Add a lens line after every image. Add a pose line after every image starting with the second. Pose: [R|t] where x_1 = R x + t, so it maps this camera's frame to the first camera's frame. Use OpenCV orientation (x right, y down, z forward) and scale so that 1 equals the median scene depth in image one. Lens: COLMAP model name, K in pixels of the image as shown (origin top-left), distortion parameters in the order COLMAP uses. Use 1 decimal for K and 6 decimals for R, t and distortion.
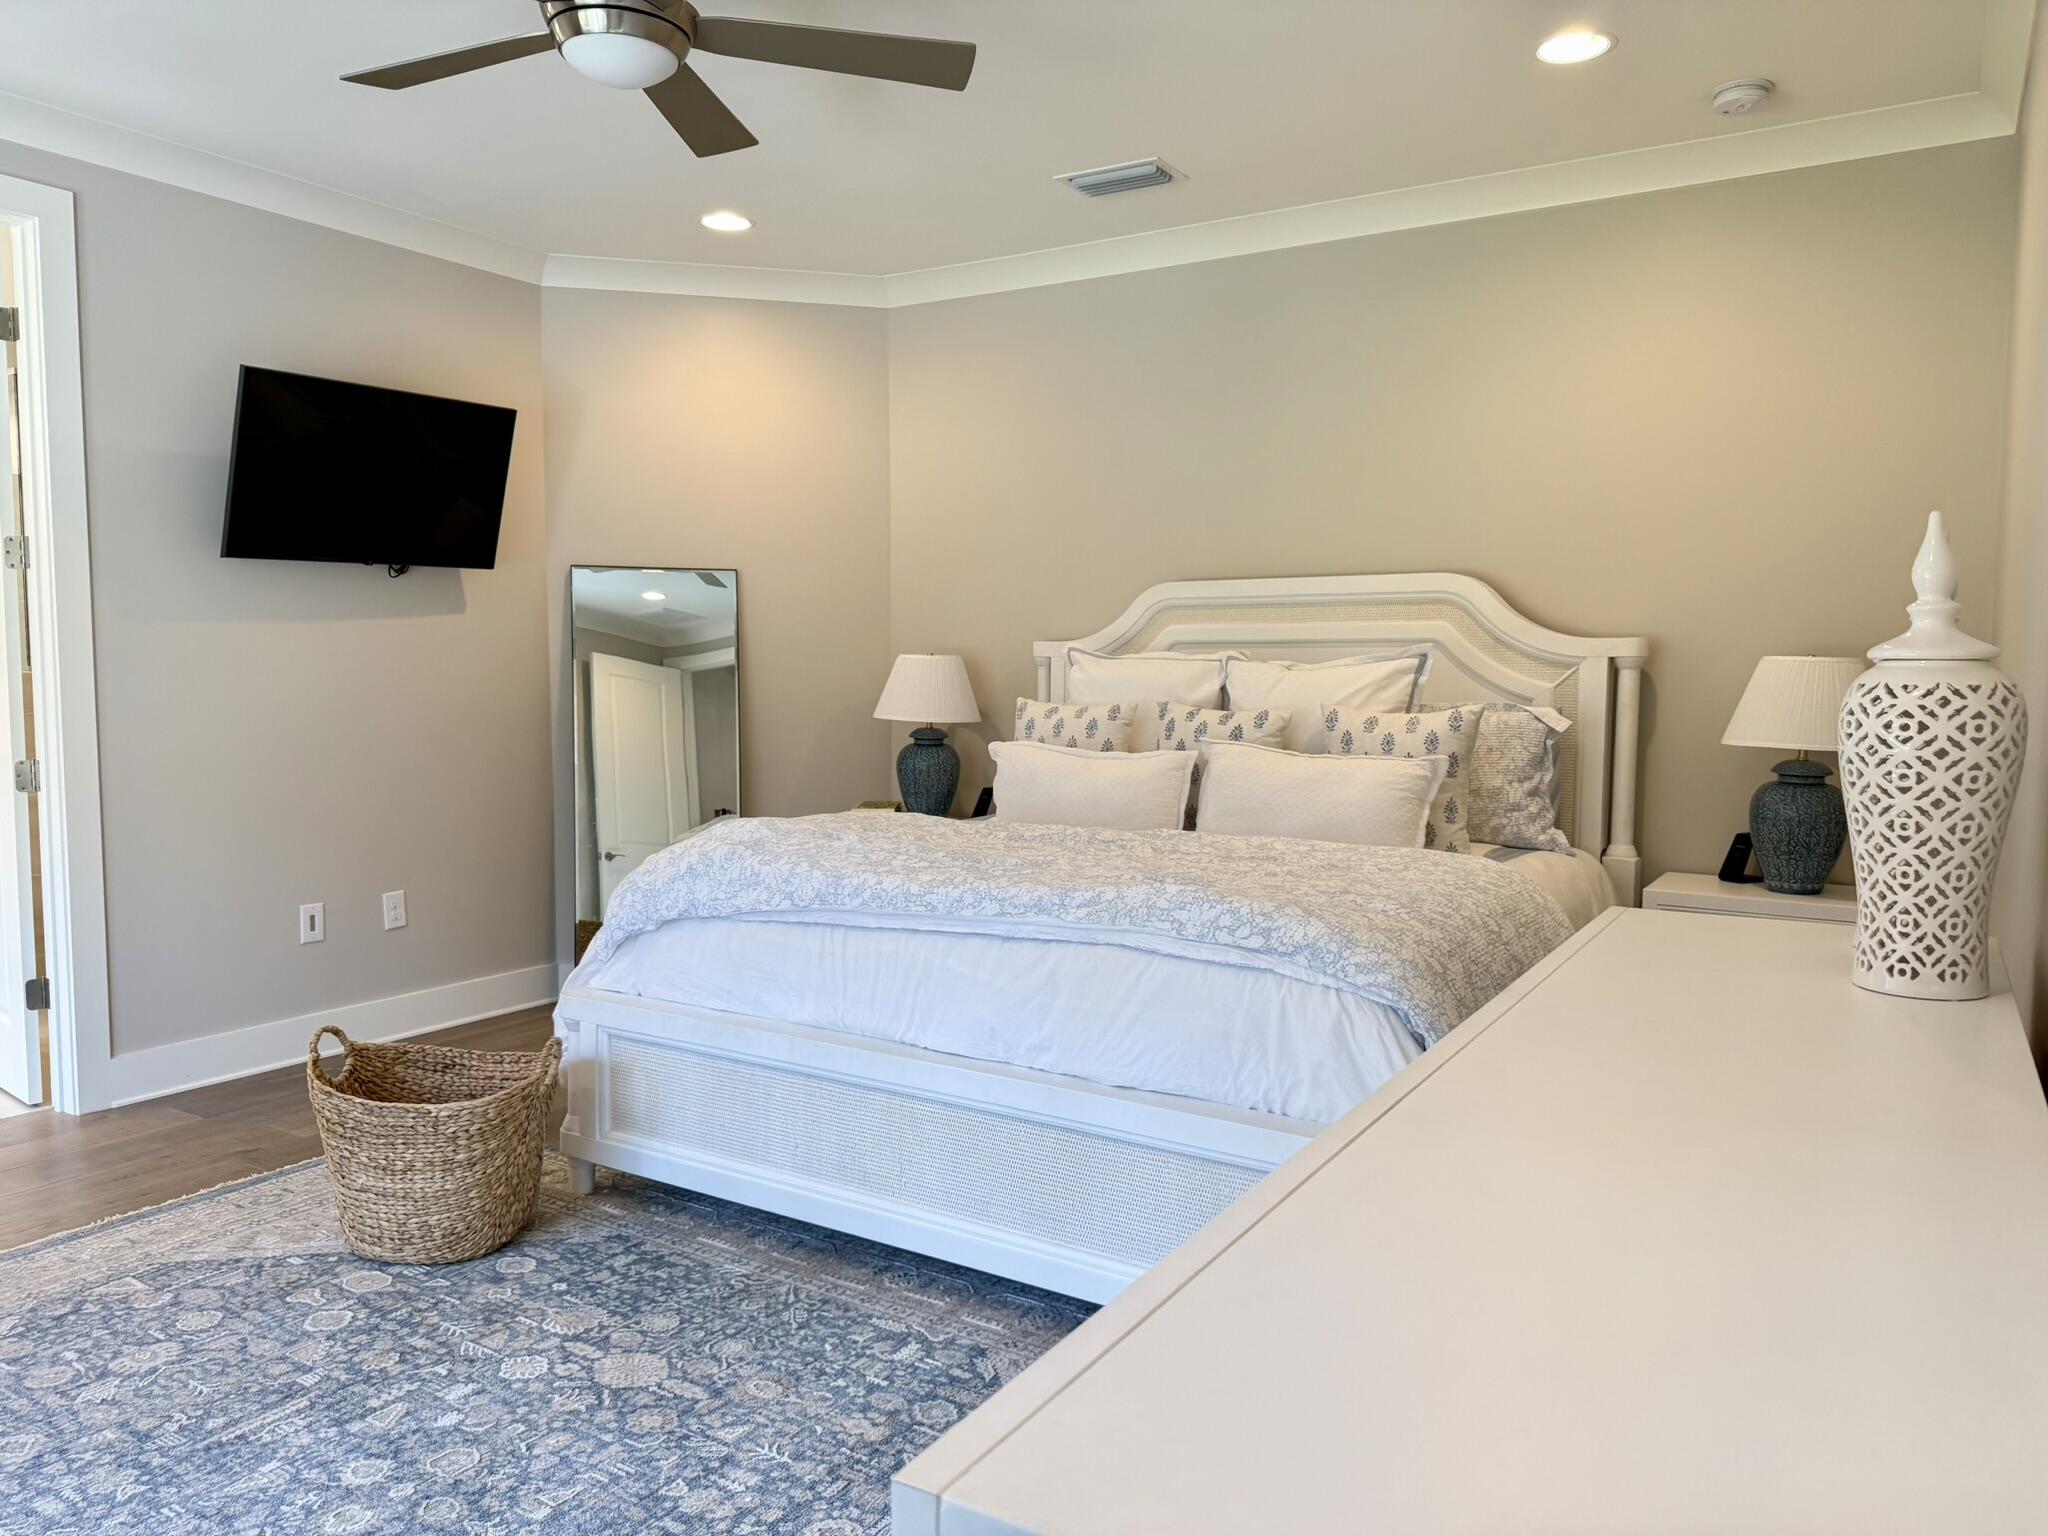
lens RADIAL K [[1433.6, 0, 1020.0], [0, 1433.6, 780.7], [0, 0, 1]] dist [-0.006338, -0.003271]
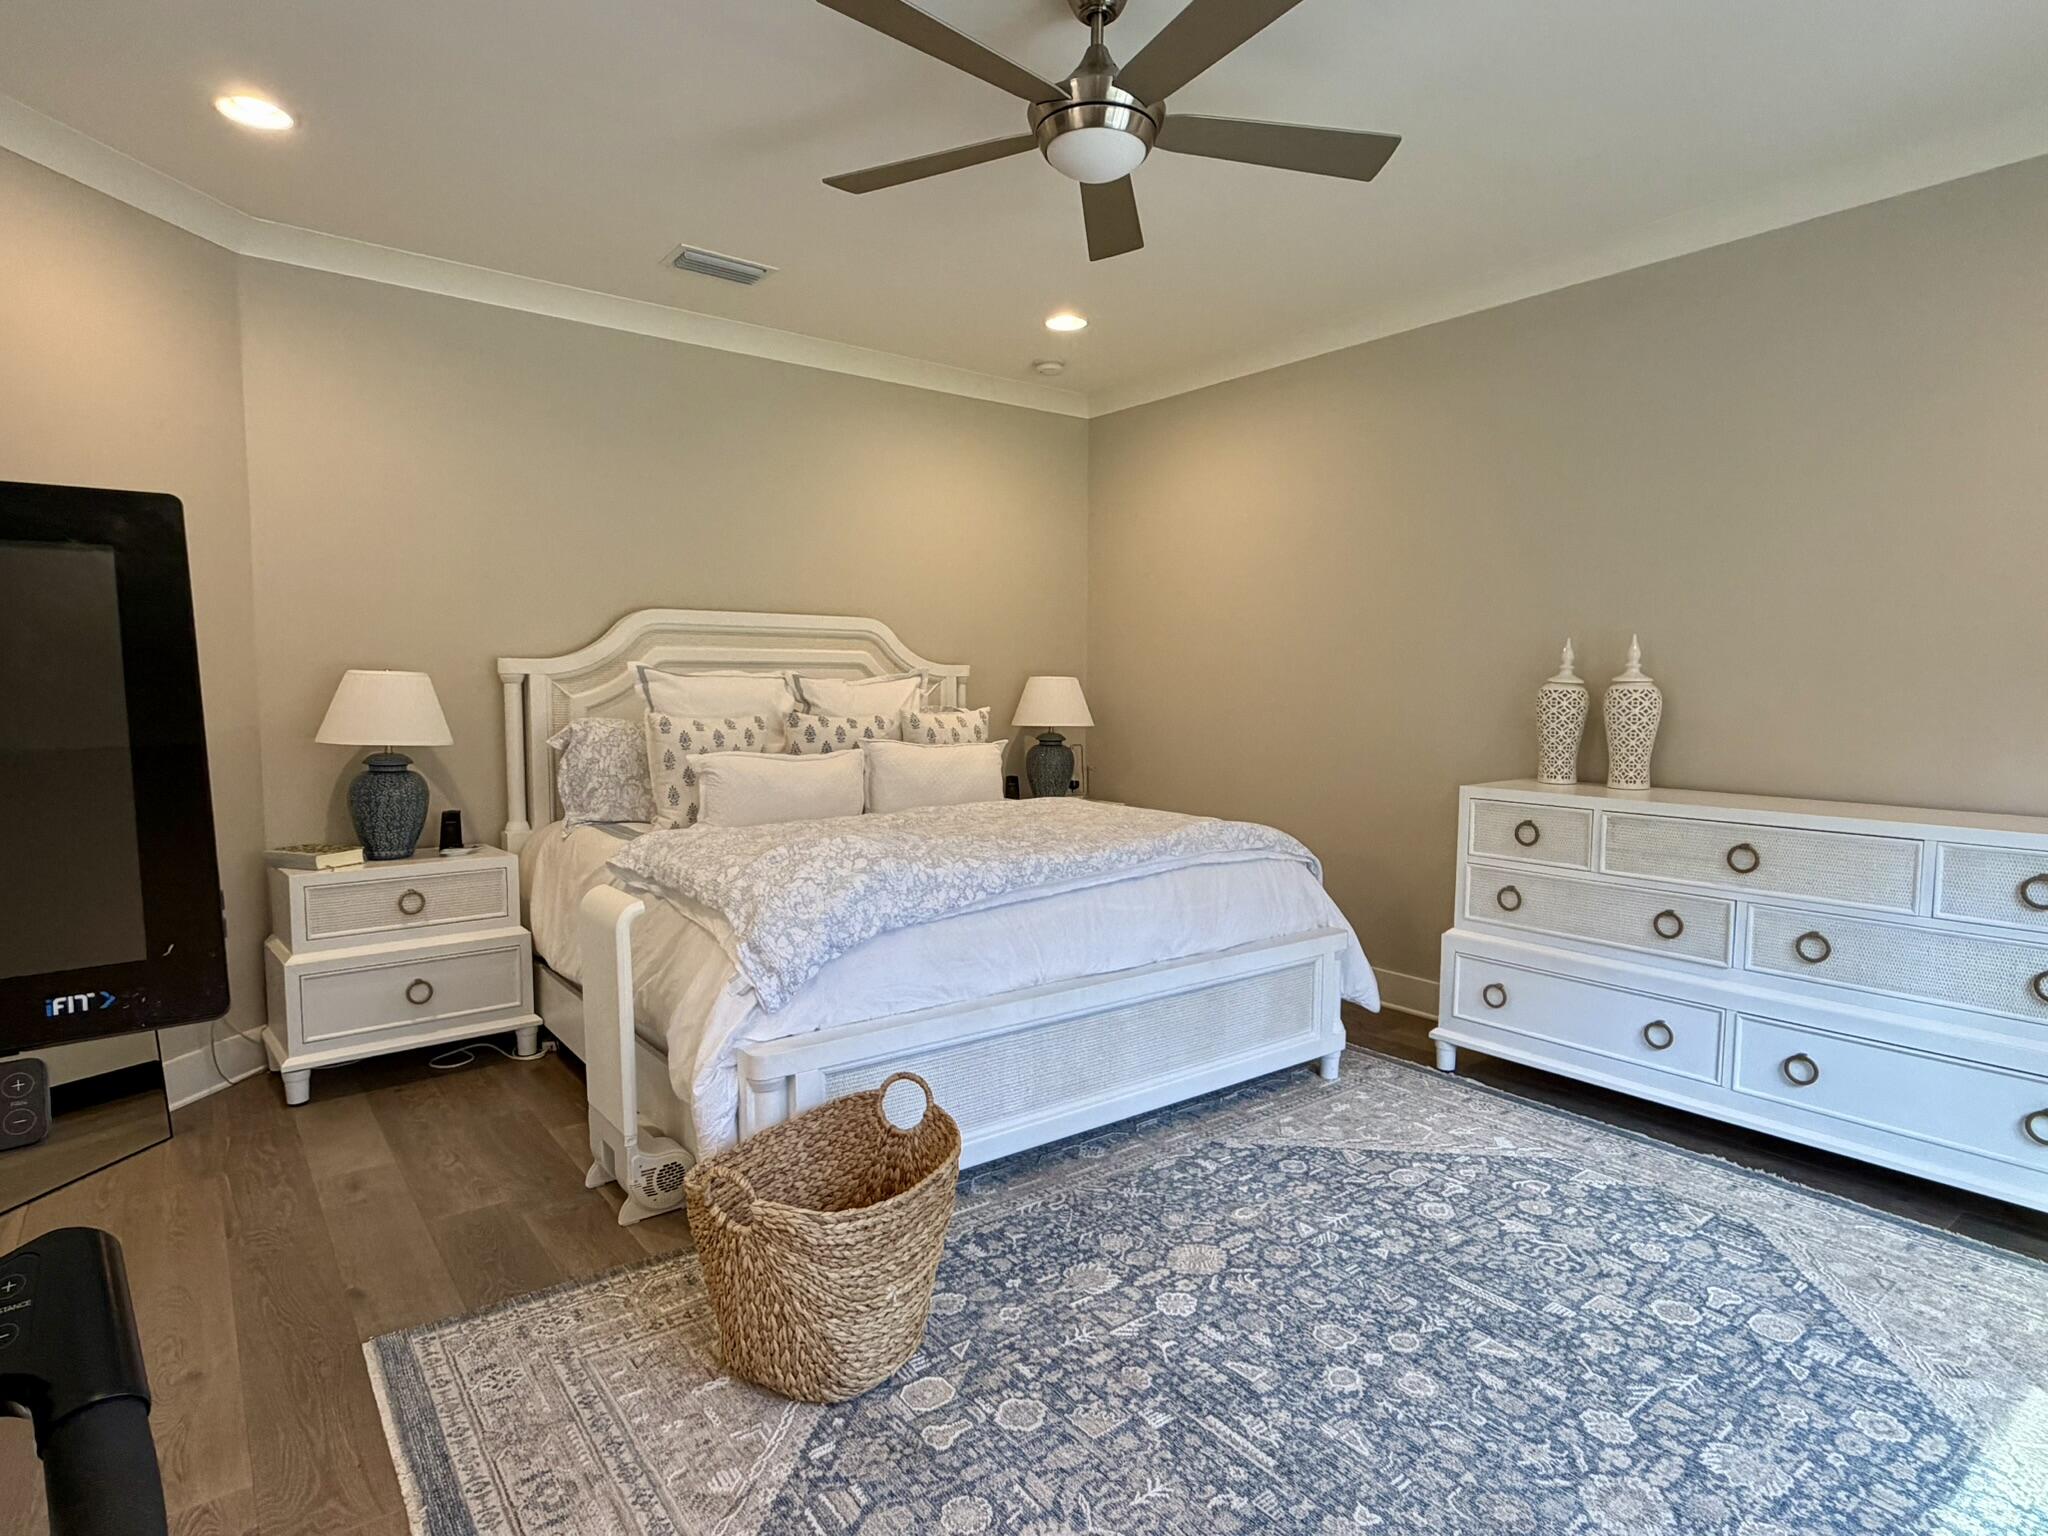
lens RADIAL K [[1115.1, 0, 1024.0], [0, 1115.1, 768.0], [0, 0, 1]] dist [0.013284, 0.000443]
pose [[0.345178, -0.072469, 0.935735, -1.106391], [0.073603, 0.996034, 0.049988, -0.060982], [-0.935647, 0.051618, 0.349143, 0.729207]]
